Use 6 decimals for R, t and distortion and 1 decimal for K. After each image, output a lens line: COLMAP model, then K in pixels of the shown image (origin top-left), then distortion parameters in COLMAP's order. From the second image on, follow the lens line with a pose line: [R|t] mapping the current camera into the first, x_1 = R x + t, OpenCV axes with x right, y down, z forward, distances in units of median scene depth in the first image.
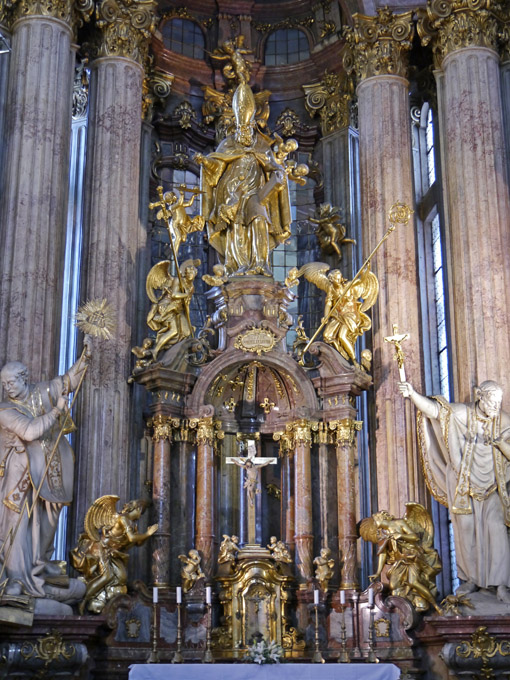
lens RADIAL K [[1107.4, 0, 255.0], [0, 1107.4, 340.0], [0, 0, 1]] dist [-0.004043, 0.091003]
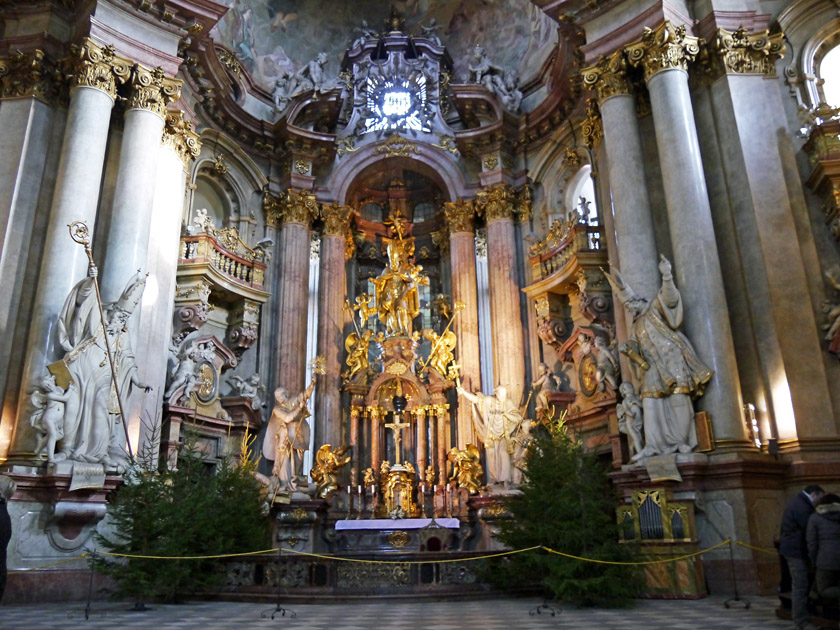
lens RADIAL K [[706.1, 0, 416.0], [0, 706.1, 321.7], [0, 0, 1]] dist [-0.037252, 0.010778]
pose [[0.990021, -0.055530, -0.129515, 0.220543], [0.055162, 0.998457, -0.006428, -0.079477], [0.129672, -0.000780, 0.991557, -0.341986]]
